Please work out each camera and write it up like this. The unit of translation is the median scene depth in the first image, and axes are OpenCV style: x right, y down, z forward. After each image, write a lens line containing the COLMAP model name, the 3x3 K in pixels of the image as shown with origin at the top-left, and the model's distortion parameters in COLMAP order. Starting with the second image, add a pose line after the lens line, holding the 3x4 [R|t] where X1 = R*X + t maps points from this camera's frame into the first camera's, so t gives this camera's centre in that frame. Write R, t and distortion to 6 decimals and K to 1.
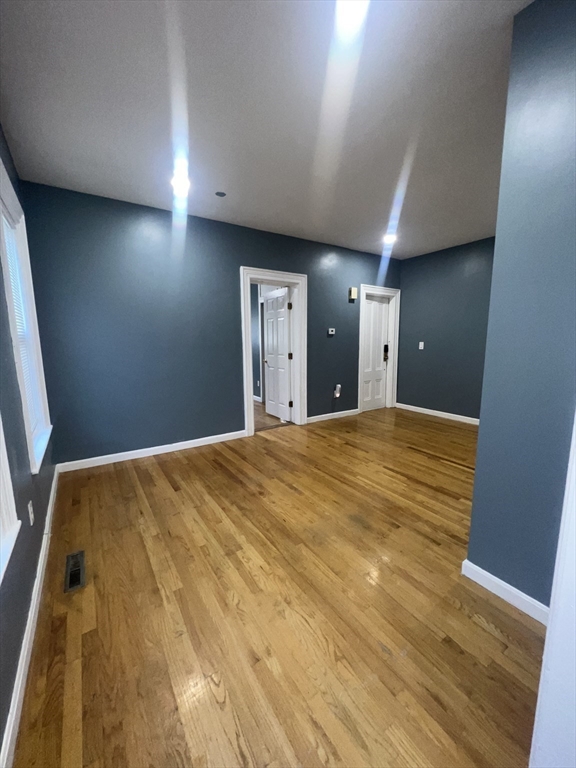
lens RADIAL K [[307.8, 0, 291.6], [0, 307.8, 384.8], [0, 0, 1]] dist [-0.001773, 0.000834]
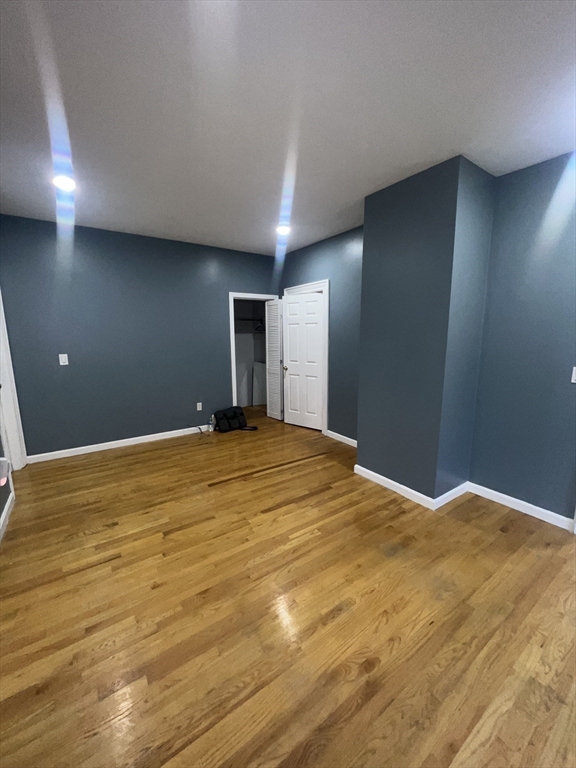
lens RADIAL K [[307.8, 0, 288.3], [0, 307.8, 383.8], [0, 0, 1]] dist [-0.001773, 0.000834]
pose [[-0.018296, -0.152597, 0.988119, -0.508997], [0.154112, 0.976043, 0.153586, -0.200125], [-0.987884, 0.155091, 0.005659, 1.008463]]
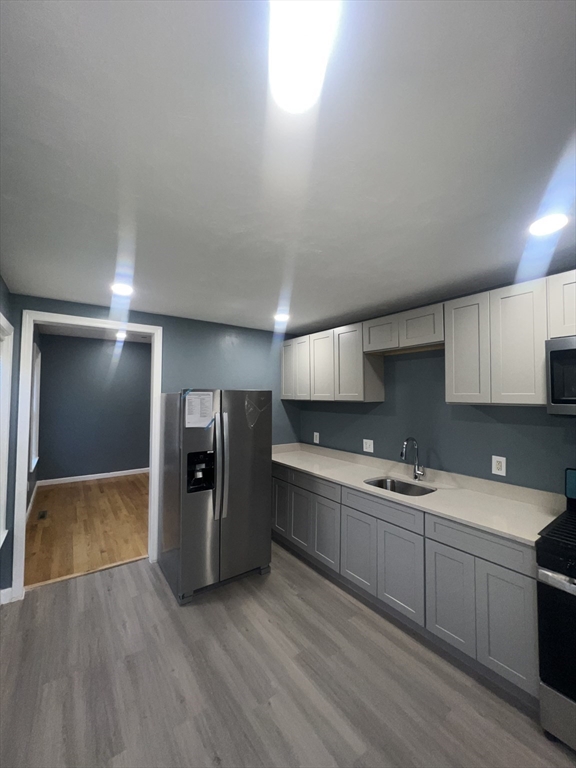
lens RADIAL K [[307.8, 0, 287.5], [0, 307.8, 384.7], [0, 0, 1]] dist [-0.001773, 0.000834]
pose [[0.999589, 0.015288, 0.024234, 0.678800], [-0.010541, 0.982658, -0.185126, 0.033503], [-0.026644, 0.184795, 0.982416, -0.955924]]
